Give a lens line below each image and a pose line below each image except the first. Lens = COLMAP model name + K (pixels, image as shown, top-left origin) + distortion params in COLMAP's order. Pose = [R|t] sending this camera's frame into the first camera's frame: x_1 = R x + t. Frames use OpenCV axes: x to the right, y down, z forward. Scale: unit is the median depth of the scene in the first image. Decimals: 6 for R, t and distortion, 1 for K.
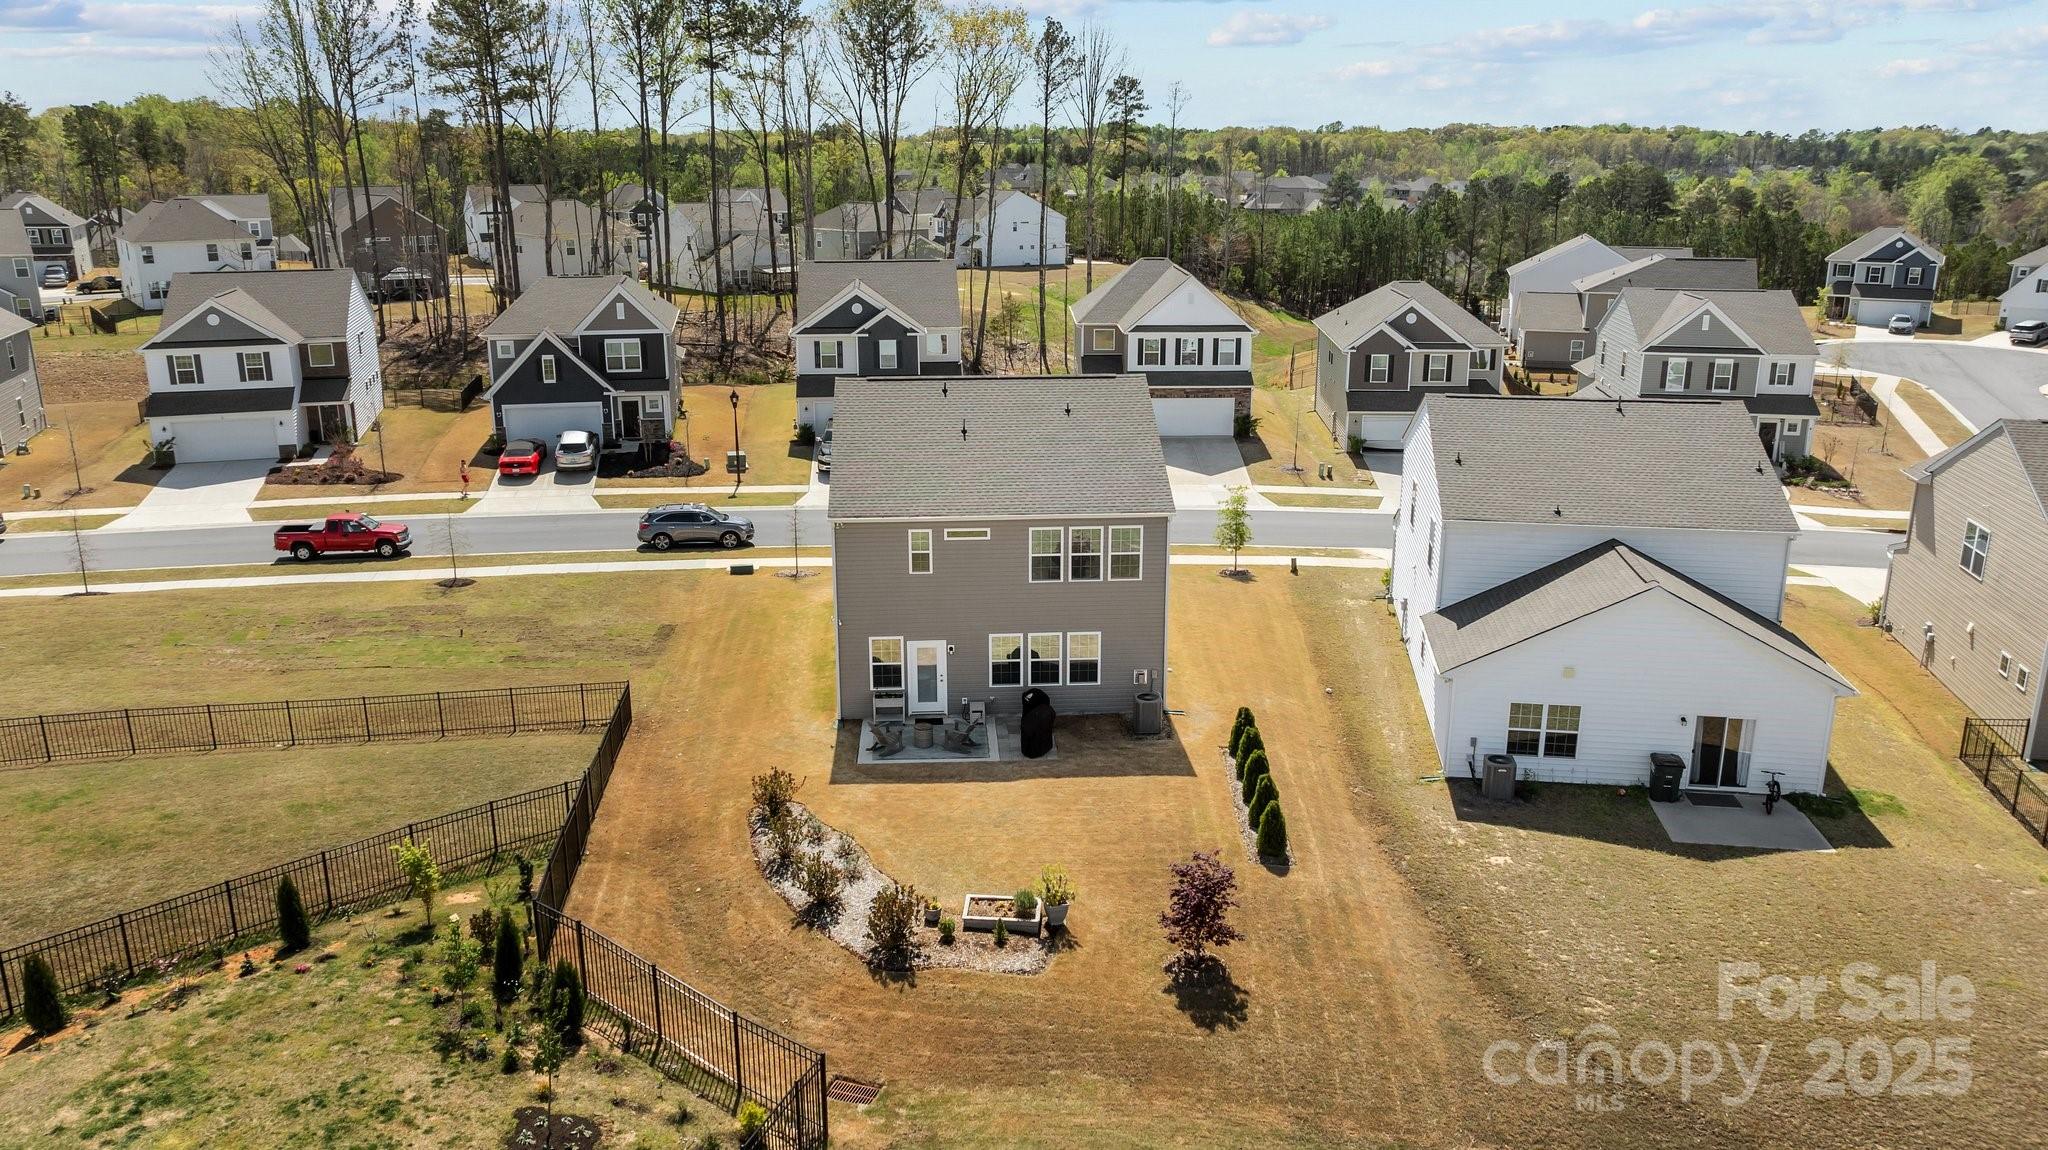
lens RADIAL K [[1487.9, 0, 1018.4], [0, 1487.9, 581.0], [0, 0, 1]] dist [-0.014486, 0.003231]
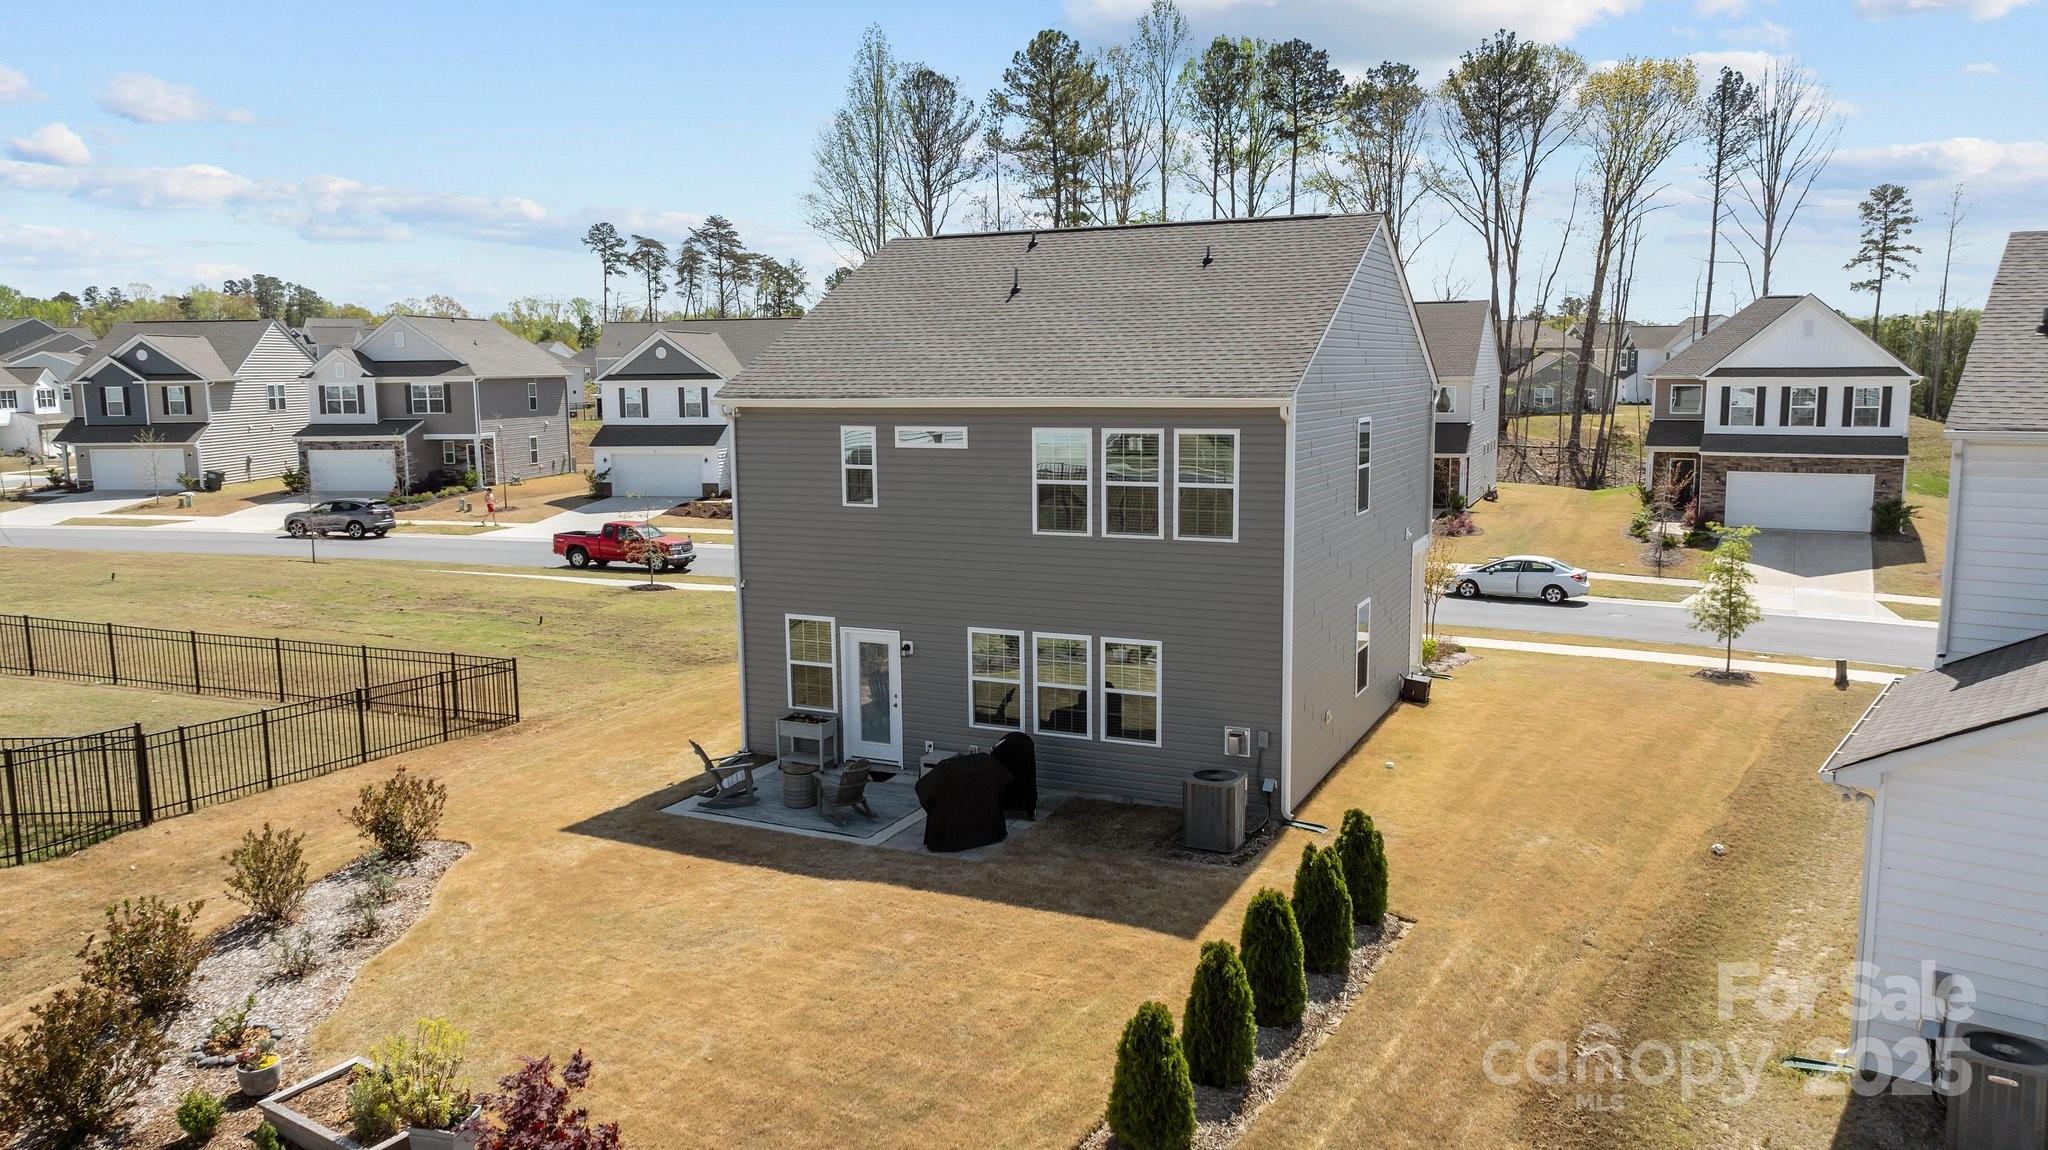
lens RADIAL K [[1455.6, 0, 1019.9], [0, 1455.6, 574.3], [0, 0, 1]] dist [-0.033190, 0.034695]
pose [[0.872539, 0.060168, -0.484826, 0.231902], [-0.125241, 0.986772, -0.102934, 0.062754], [0.472219, 0.150534, 0.868532, 0.488681]]
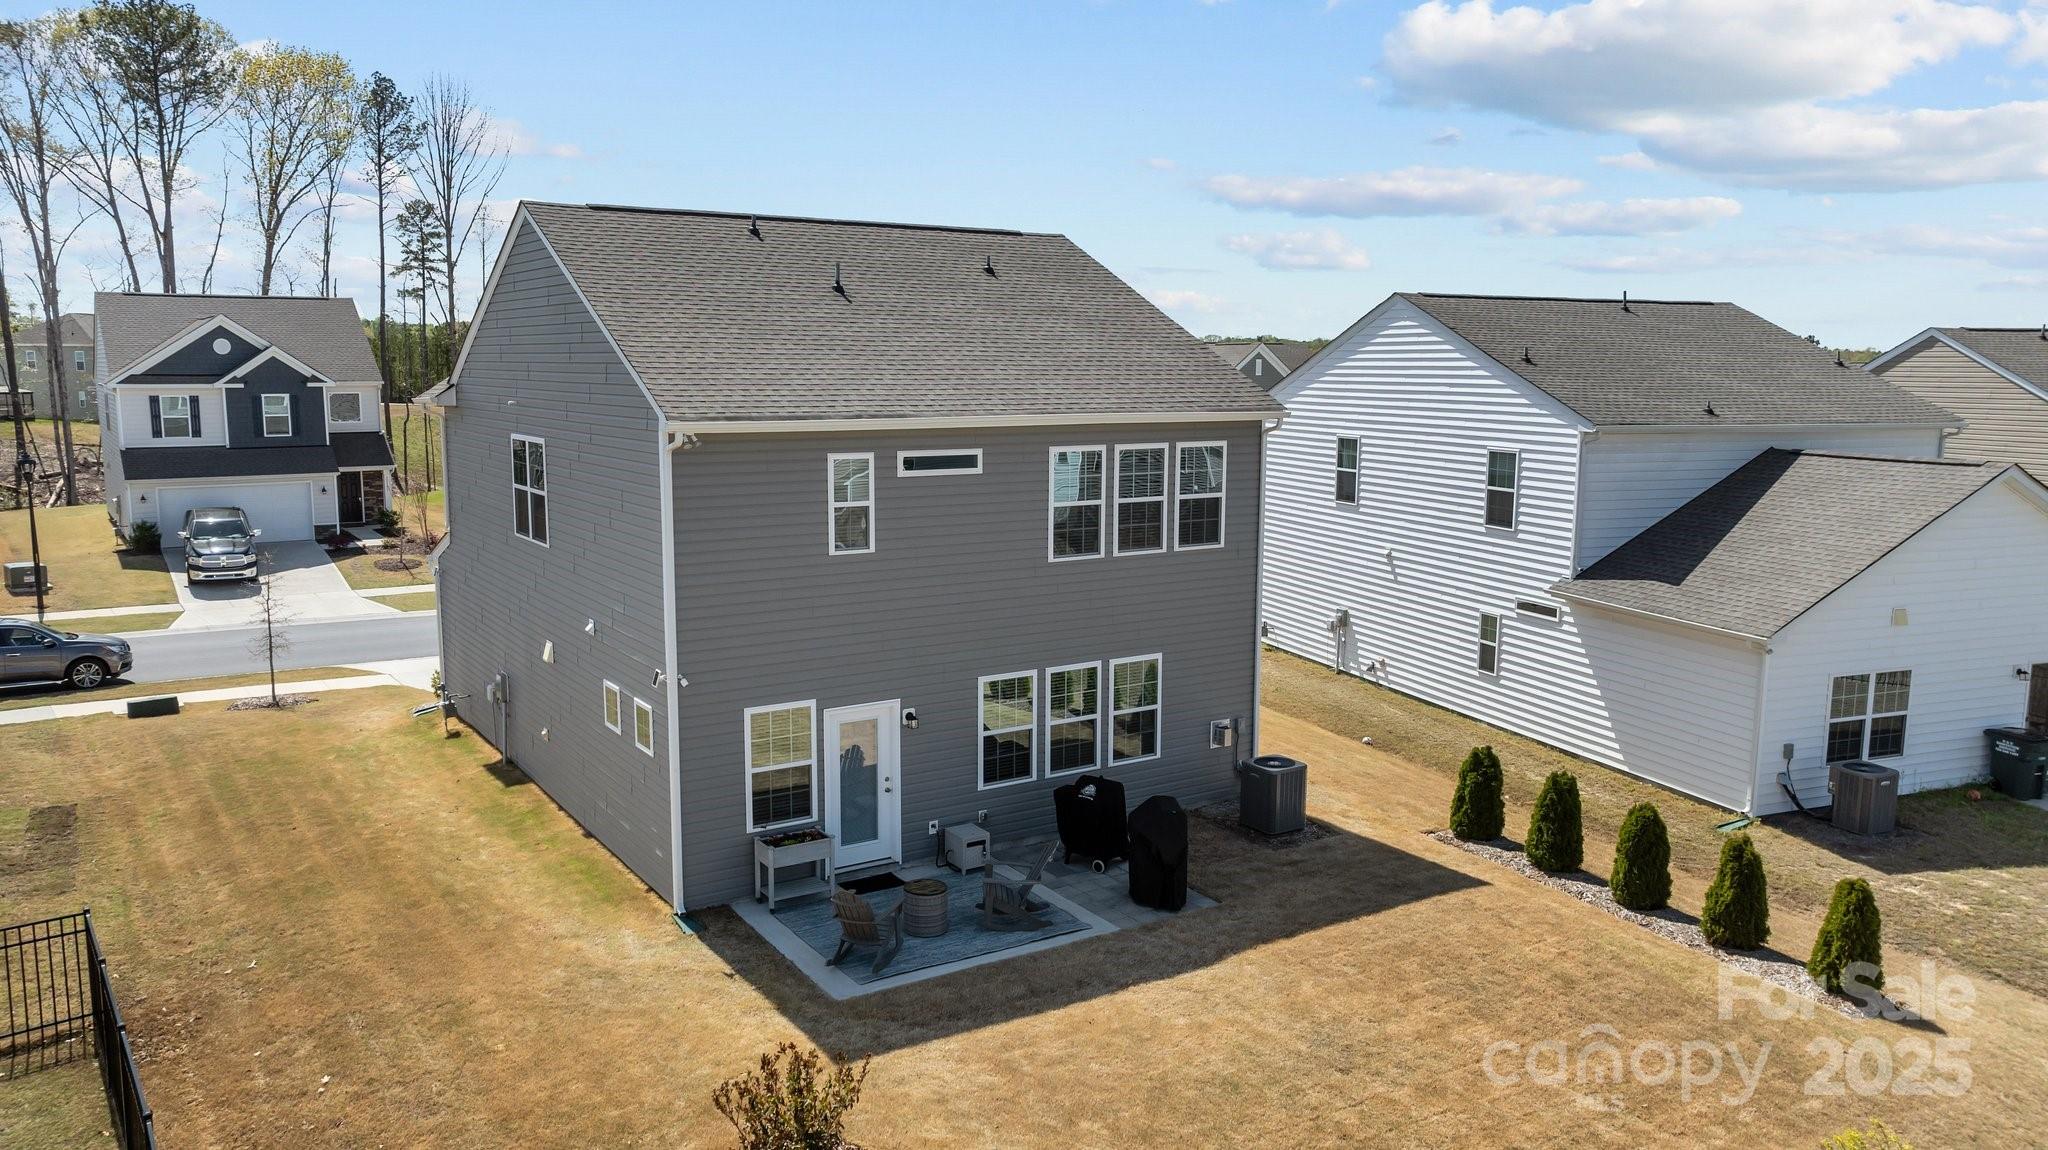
lens RADIAL K [[1455.6, 0, 1019.9], [0, 1455.6, 574.3], [0, 0, 1]] dist [-0.033190, 0.034695]
pose [[0.871314, -0.064865, 0.486421, -0.211813], [0.129665, 0.986429, -0.100723, 0.046991], [-0.473286, 0.150833, 0.867900, 0.526462]]
